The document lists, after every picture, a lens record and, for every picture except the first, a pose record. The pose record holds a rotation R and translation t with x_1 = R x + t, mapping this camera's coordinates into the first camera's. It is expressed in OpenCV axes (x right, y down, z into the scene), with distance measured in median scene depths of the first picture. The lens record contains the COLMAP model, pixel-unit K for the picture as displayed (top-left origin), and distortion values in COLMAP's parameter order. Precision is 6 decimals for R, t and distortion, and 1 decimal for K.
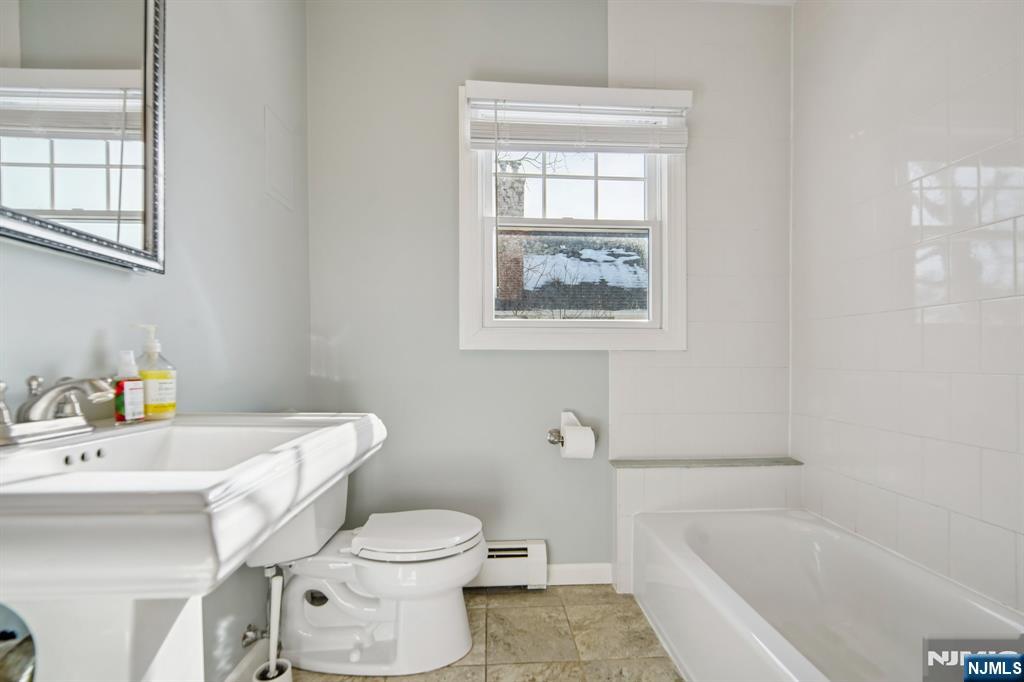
lens RADIAL K [[410.8, 0, 511.9], [0, 410.8, 341.8], [0, 0, 1]] dist [0.000015, 0.000339]
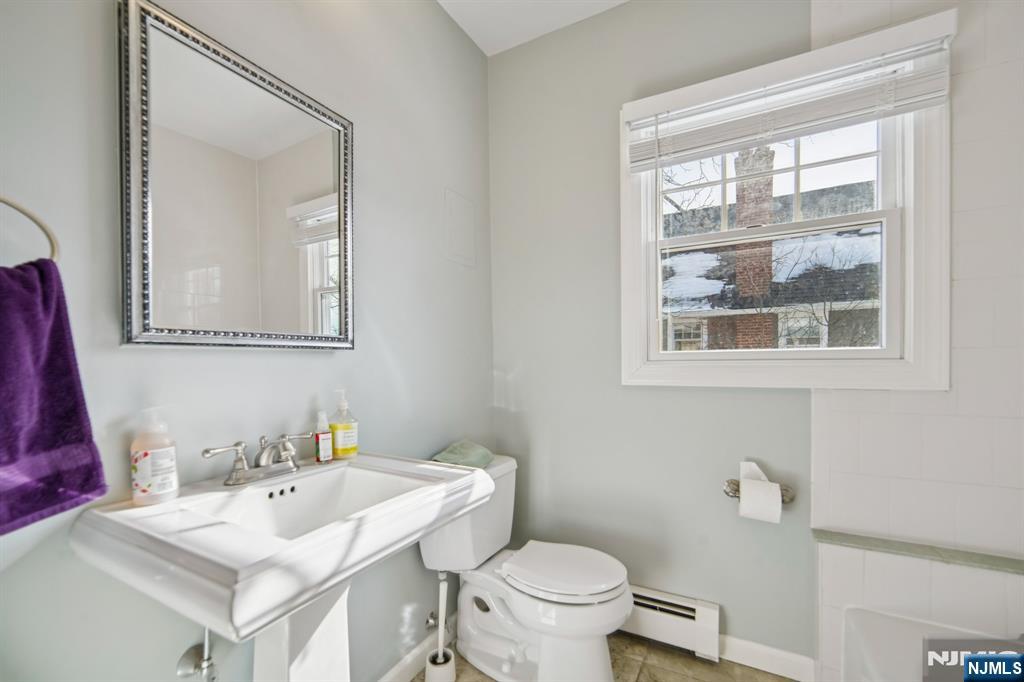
lens RADIAL K [[404.7, 0, 514.1], [0, 404.7, 357.2], [0, 0, 1]] dist [-0.002230, 0.000033]
pose [[0.864184, -0.018673, -0.502830, 0.161299], [0.026553, 0.999611, 0.008514, -0.073357], [0.502475, -0.020709, 0.864343, 0.052307]]
